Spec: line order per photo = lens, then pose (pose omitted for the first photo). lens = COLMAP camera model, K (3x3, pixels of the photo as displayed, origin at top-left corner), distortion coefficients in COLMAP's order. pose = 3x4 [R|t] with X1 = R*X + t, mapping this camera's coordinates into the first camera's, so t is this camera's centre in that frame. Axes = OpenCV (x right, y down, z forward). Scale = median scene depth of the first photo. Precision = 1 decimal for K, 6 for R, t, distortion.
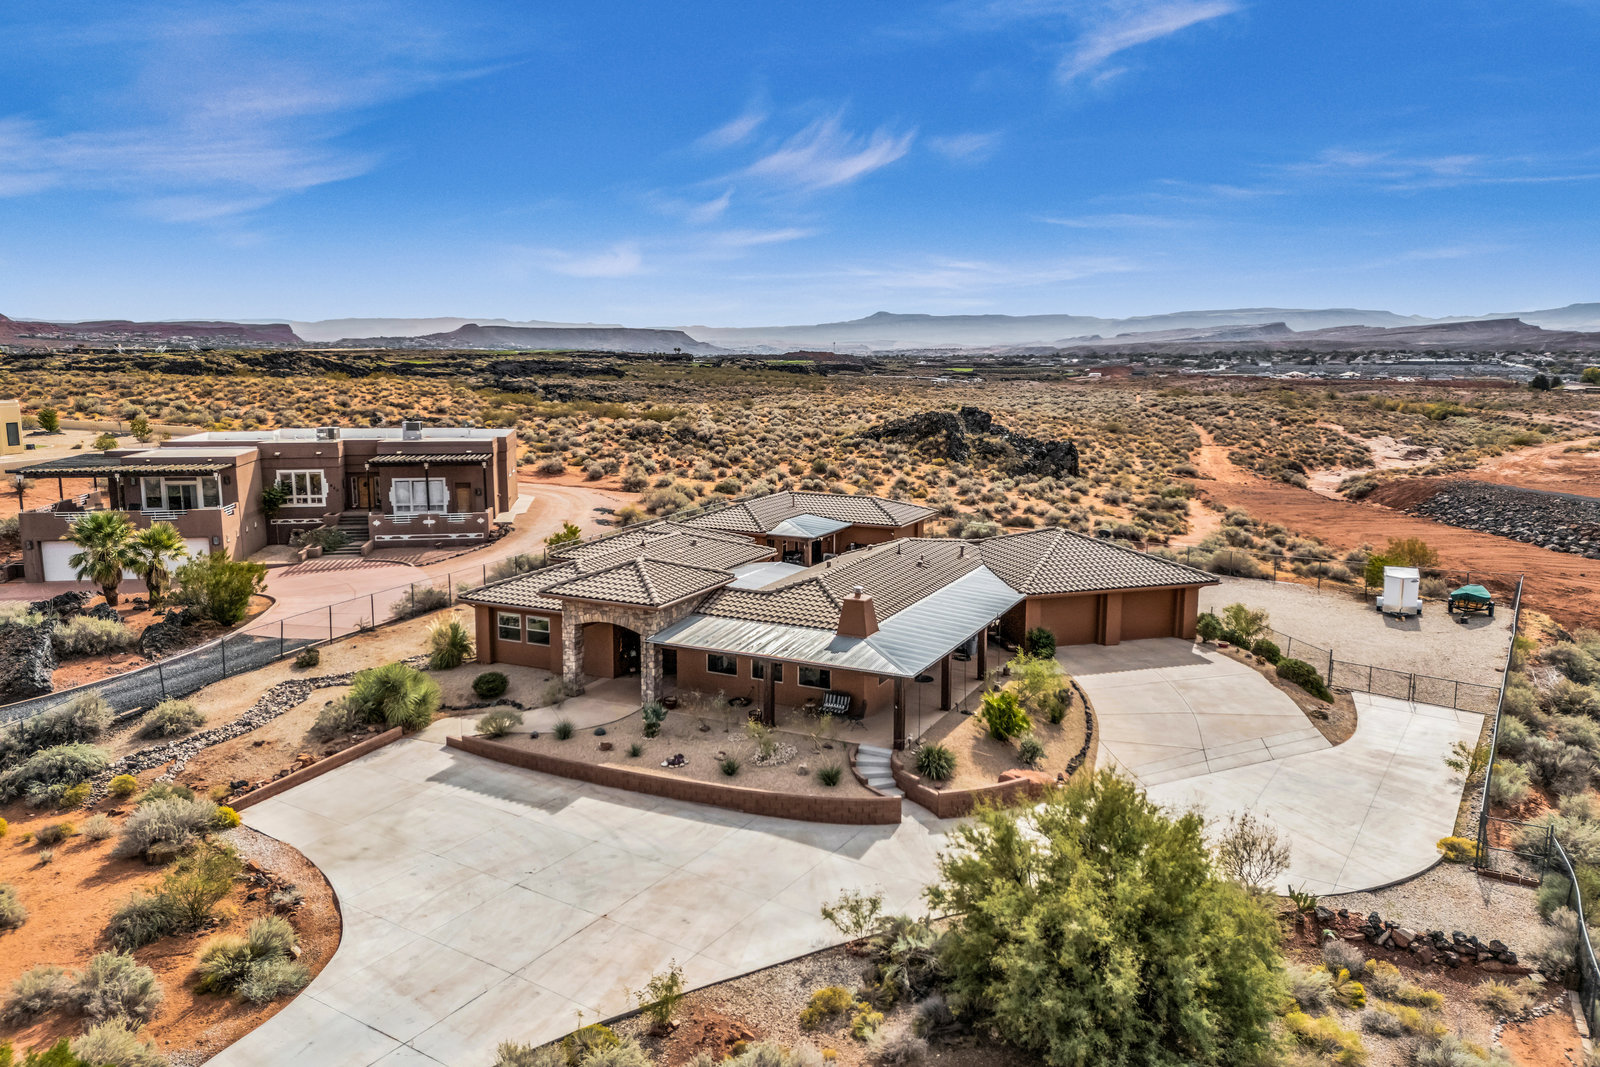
lens RADIAL K [[1174.0, 0, 800.0], [0, 1174.0, 533.5], [0, 0, 1]] dist [0.067618, -0.065699]
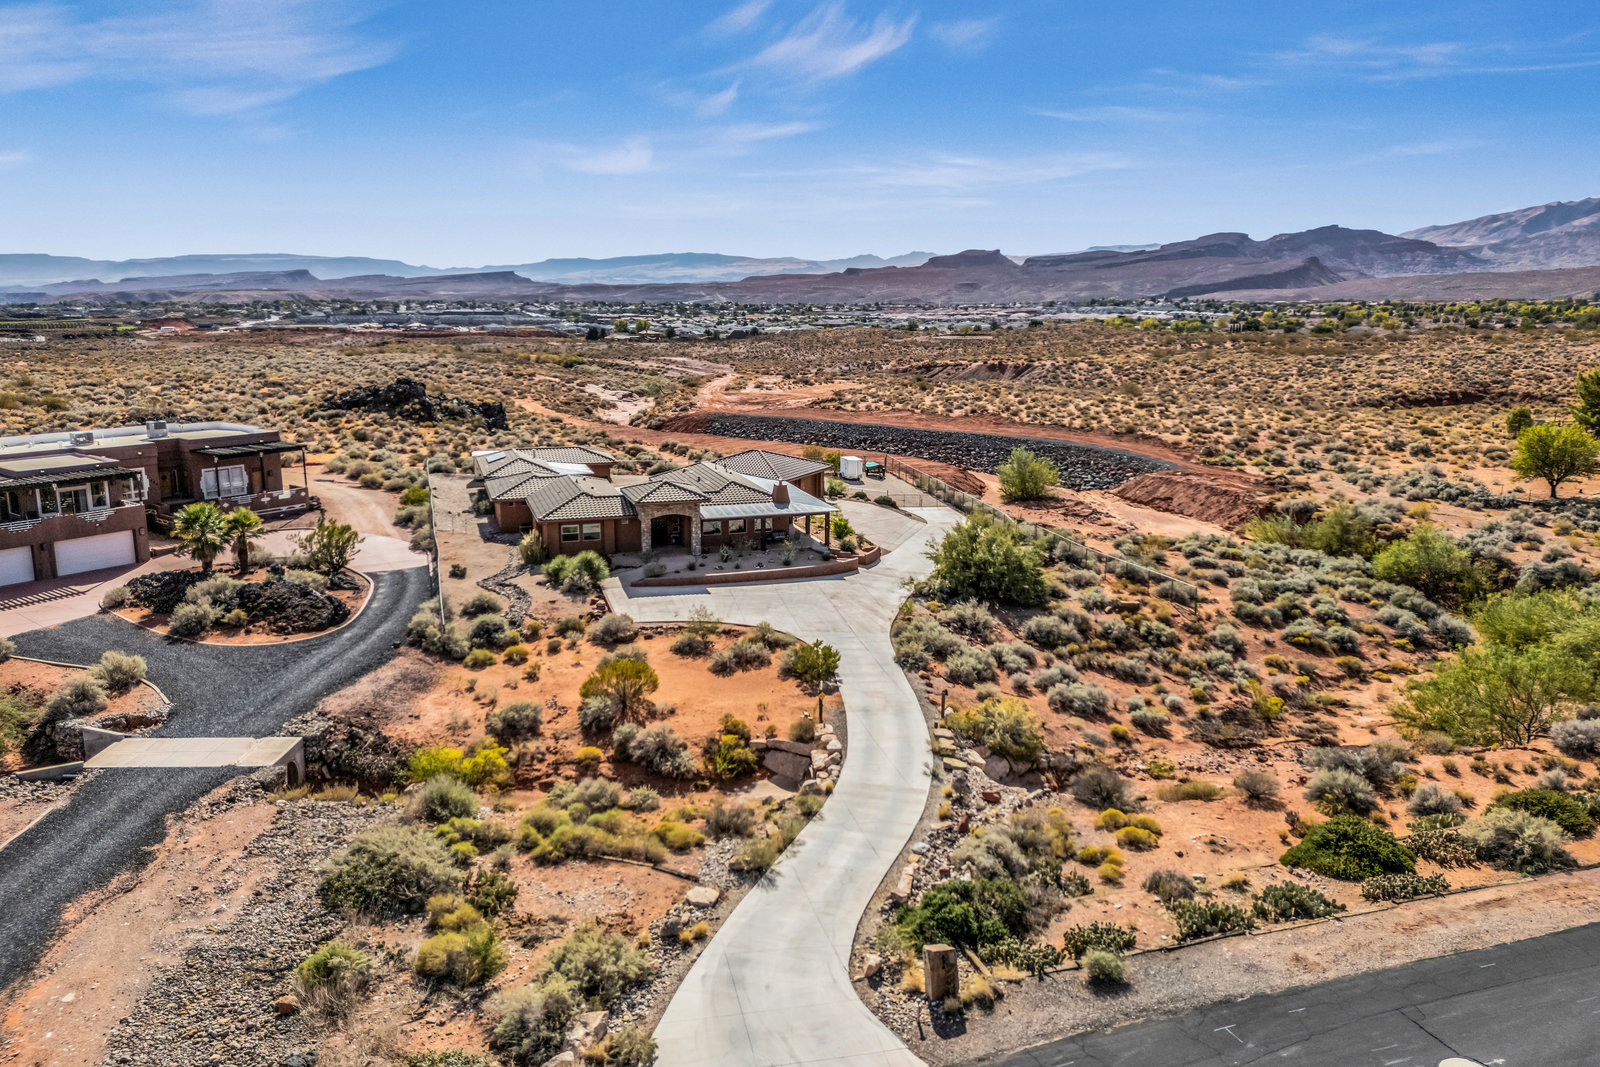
lens RADIAL K [[1175.1, 0, 800.0], [0, 1175.1, 533.5], [0, 0, 1]] dist [0.114881, -0.137192]
pose [[0.711254, -0.142551, 0.688329, -0.811949], [0.113087, 0.989671, 0.088104, -0.022275], [-0.693779, 0.015177, 0.720028, -0.309588]]
